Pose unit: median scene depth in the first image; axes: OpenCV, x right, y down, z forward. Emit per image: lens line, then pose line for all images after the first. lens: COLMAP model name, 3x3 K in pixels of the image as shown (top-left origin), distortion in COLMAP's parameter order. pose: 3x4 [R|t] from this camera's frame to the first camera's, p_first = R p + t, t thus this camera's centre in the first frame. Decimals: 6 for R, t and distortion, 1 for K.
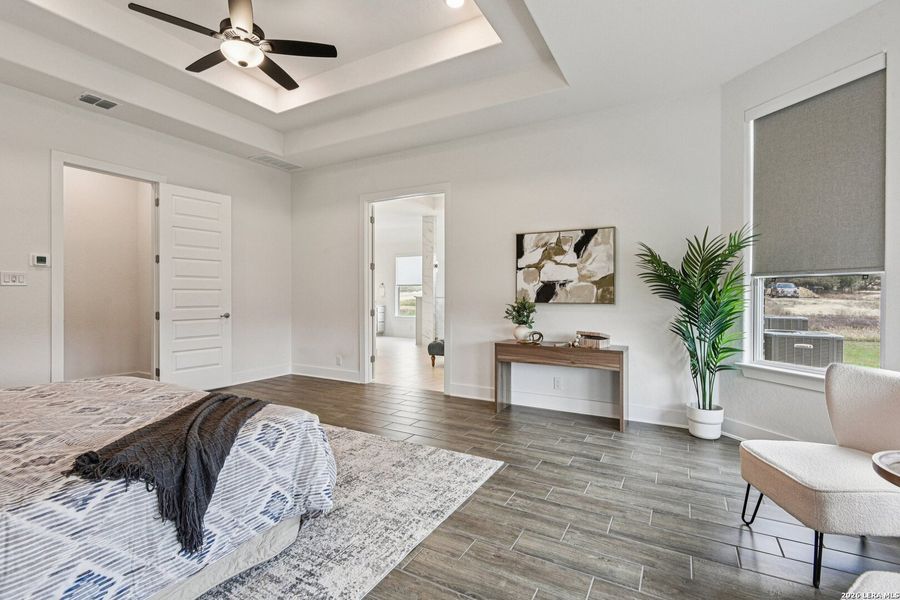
lens RADIAL K [[416.5, 0, 450.7], [0, 416.5, 297.4], [0, 0, 1]] dist [-0.003106, -0.000228]
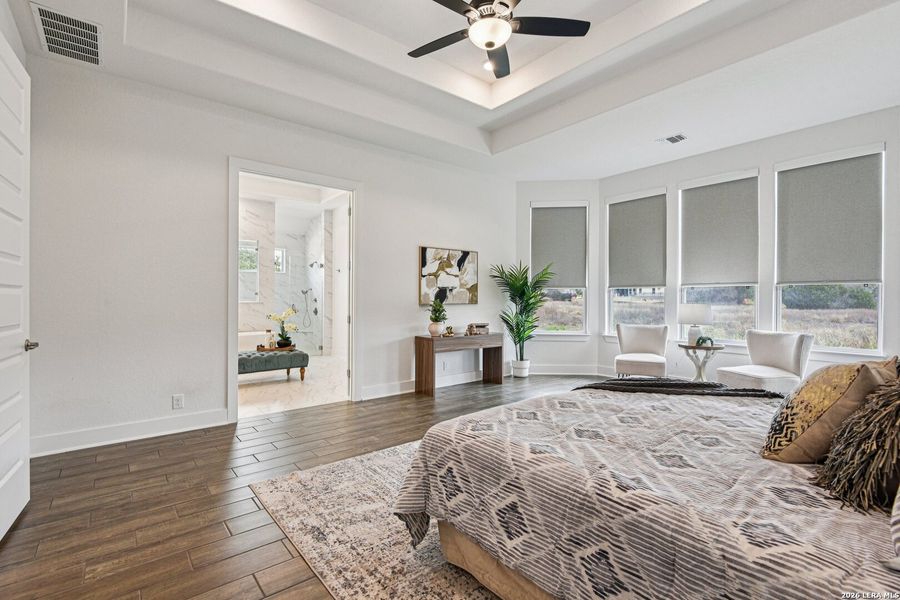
lens RADIAL K [[416.5, 0, 450.2], [0, 416.5, 300.3], [0, 0, 1]] dist [-0.003106, -0.000228]
pose [[0.364636, -0.004477, 0.931139, -0.959947], [0.006954, 0.999974, 0.002085, -0.000966], [-0.931124, 0.005715, 0.364658, 0.515750]]
